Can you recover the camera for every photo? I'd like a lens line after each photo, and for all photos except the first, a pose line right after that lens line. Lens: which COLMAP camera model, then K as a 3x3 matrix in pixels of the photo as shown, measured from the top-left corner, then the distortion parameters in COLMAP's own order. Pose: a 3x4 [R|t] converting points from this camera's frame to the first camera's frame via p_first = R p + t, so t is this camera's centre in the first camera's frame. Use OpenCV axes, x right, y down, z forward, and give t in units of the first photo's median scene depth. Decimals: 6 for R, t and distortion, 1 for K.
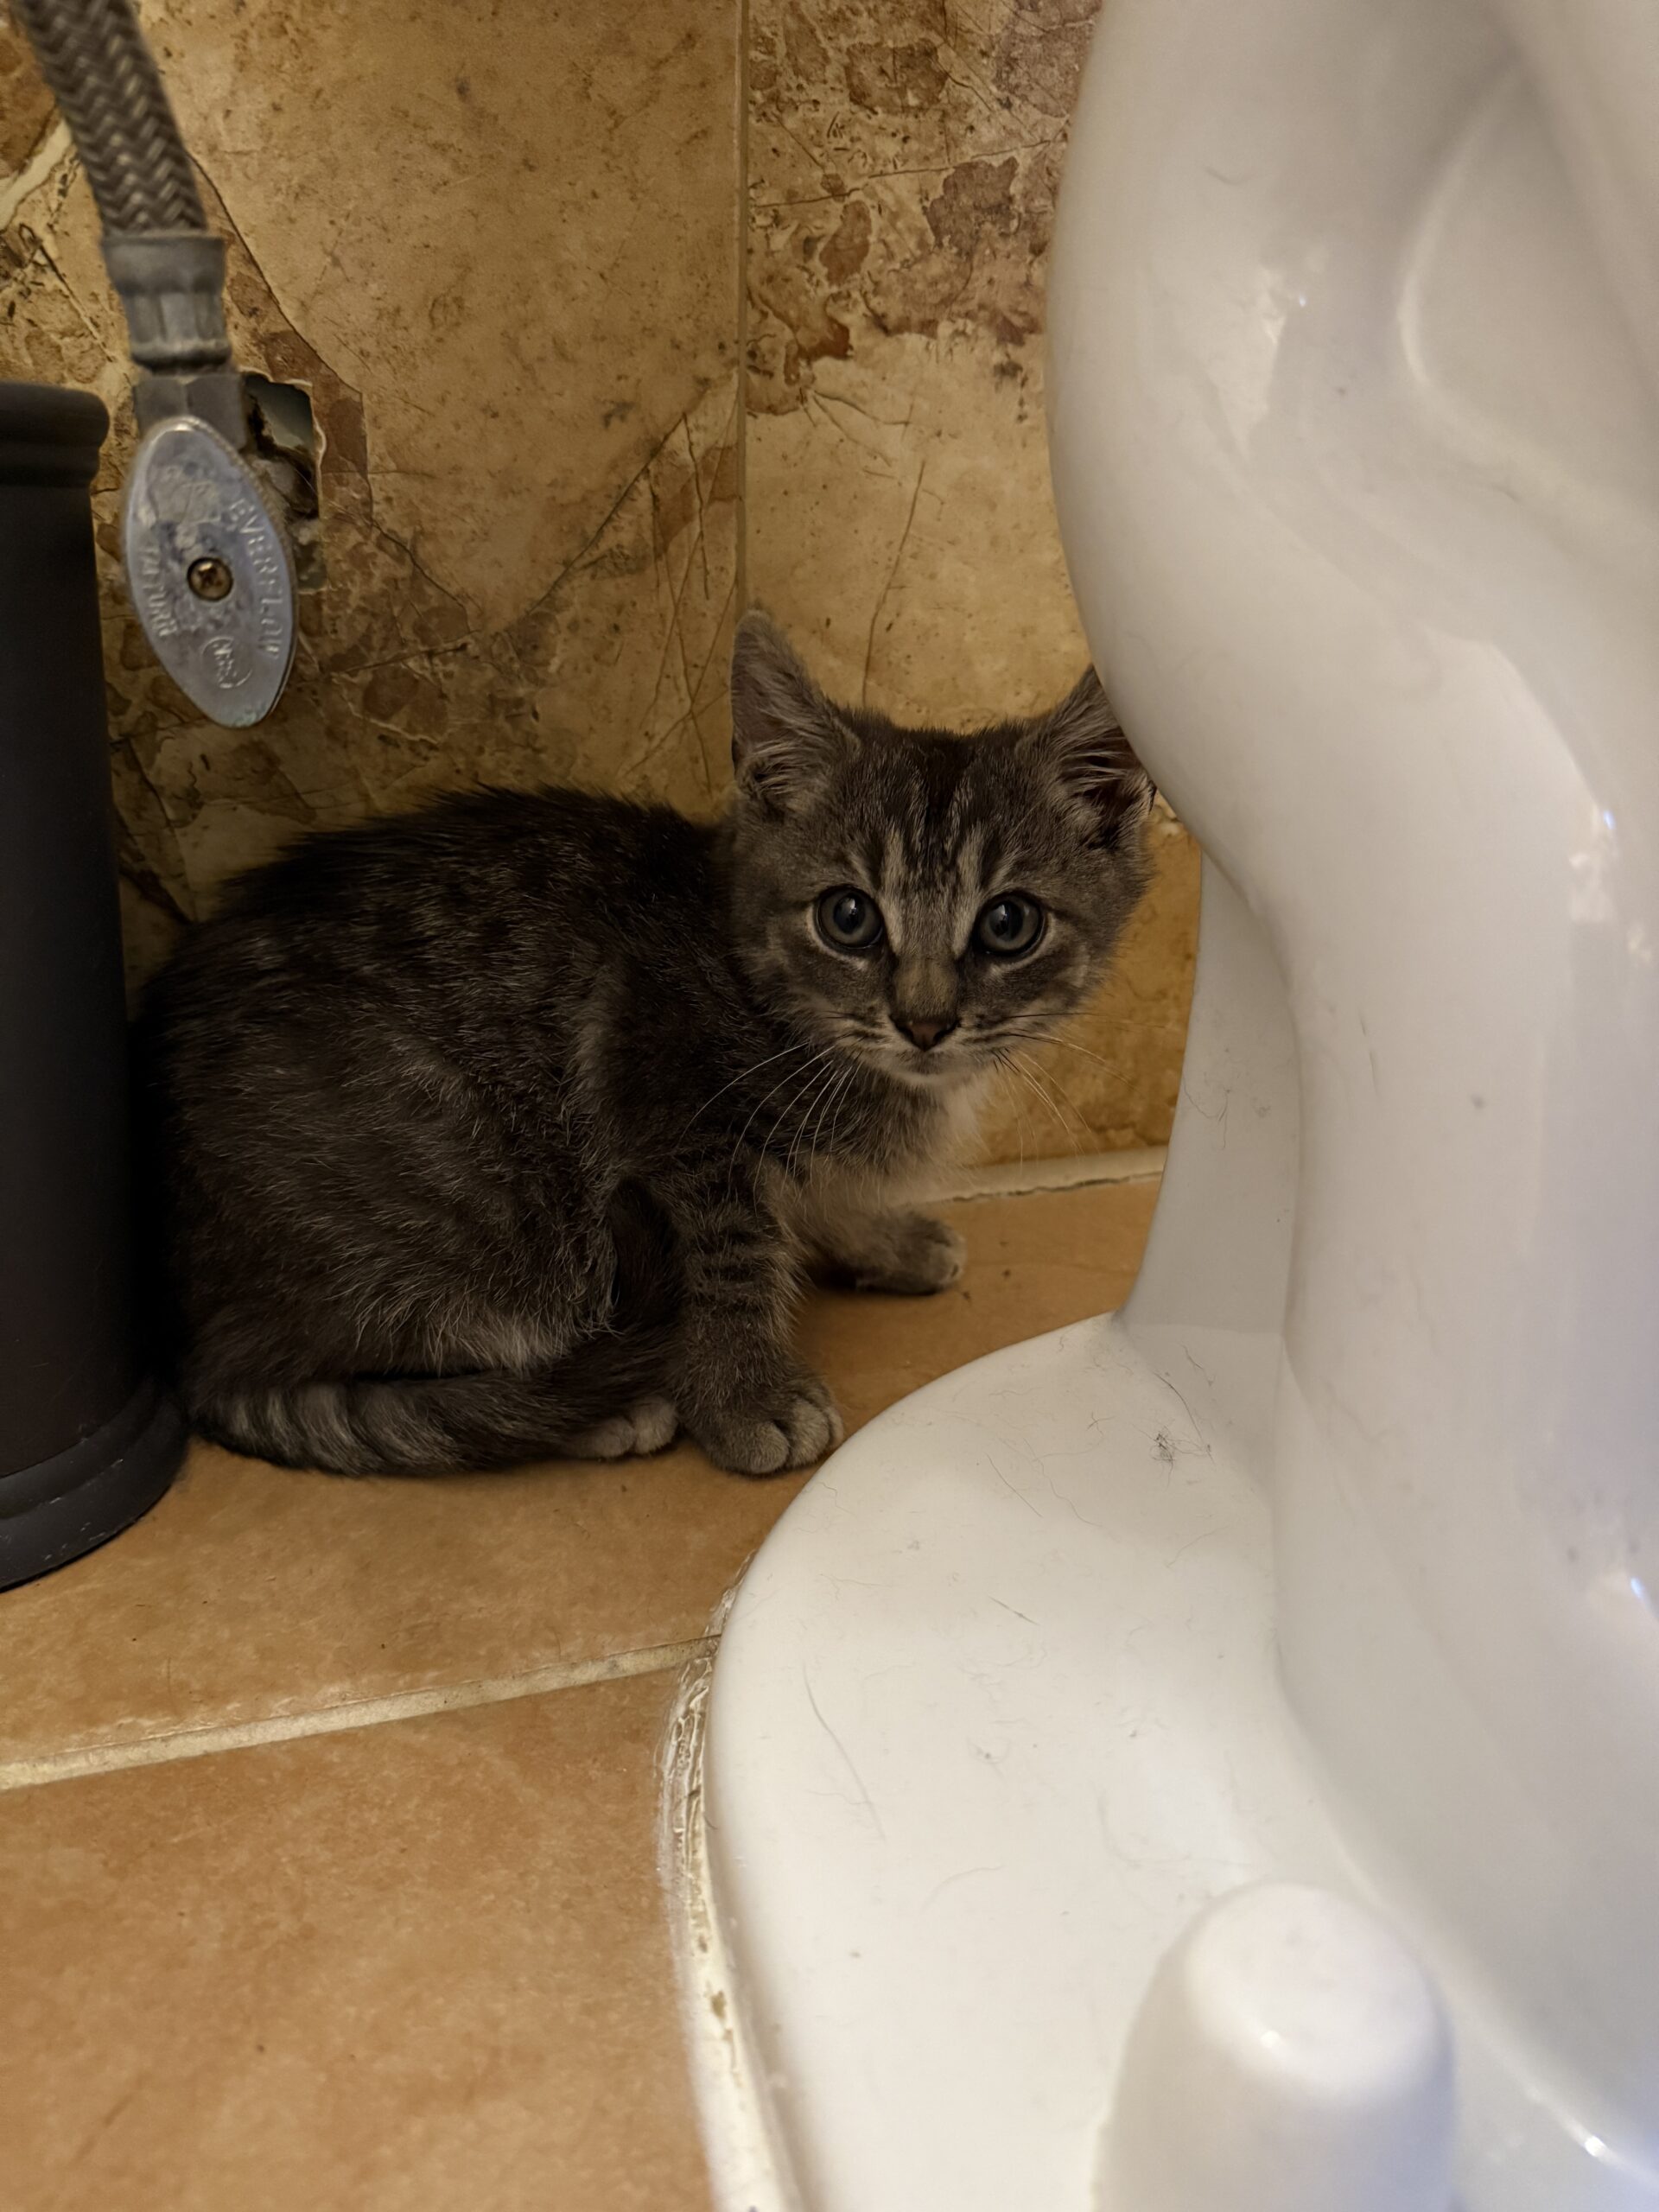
lens RADIAL K [[1661.0, 0, 829.5], [0, 1661.0, 1106.0], [0, 0, 1]] dist [-0.001221, -0.024782]
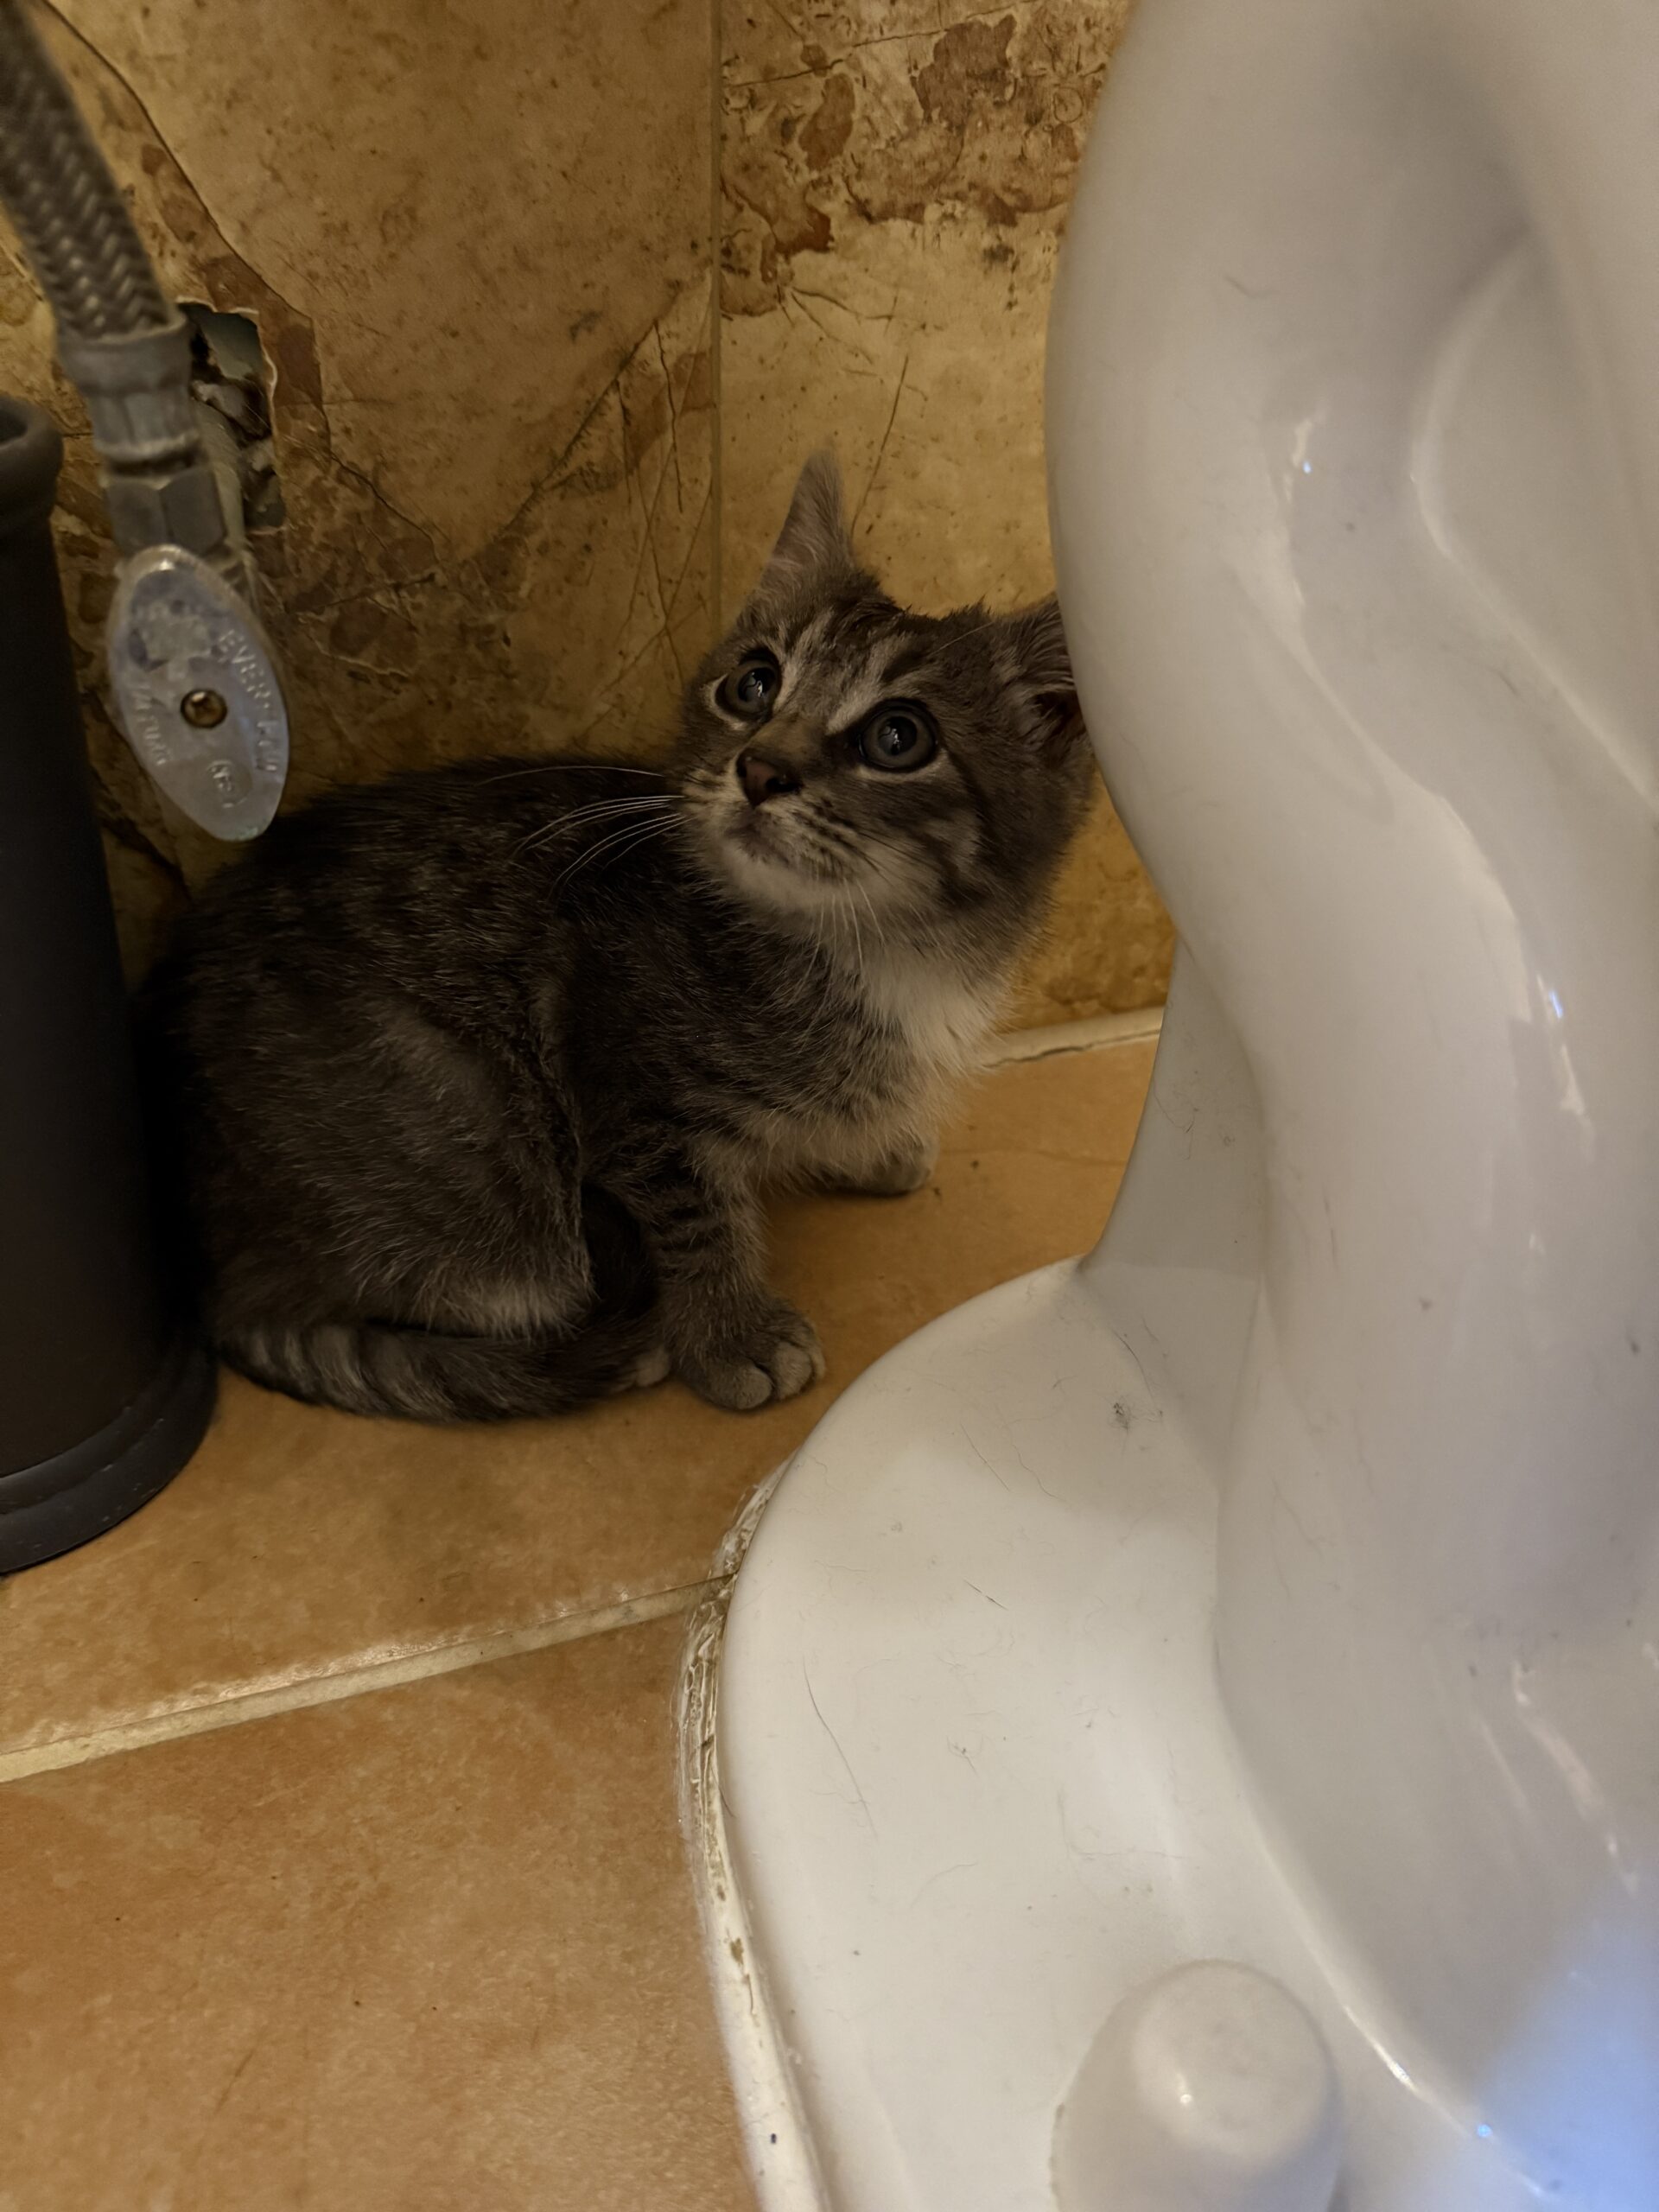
lens RADIAL K [[1661.0, 0, 829.5], [0, 1661.0, 1106.0], [0, 0, 1]] dist [-0.001221, -0.024782]
pose [[0.999487, -0.005764, 0.031505, -0.022897], [-0.001533, 0.973935, 0.226821, -0.215198], [-0.031991, -0.226753, 0.973427, -0.020012]]
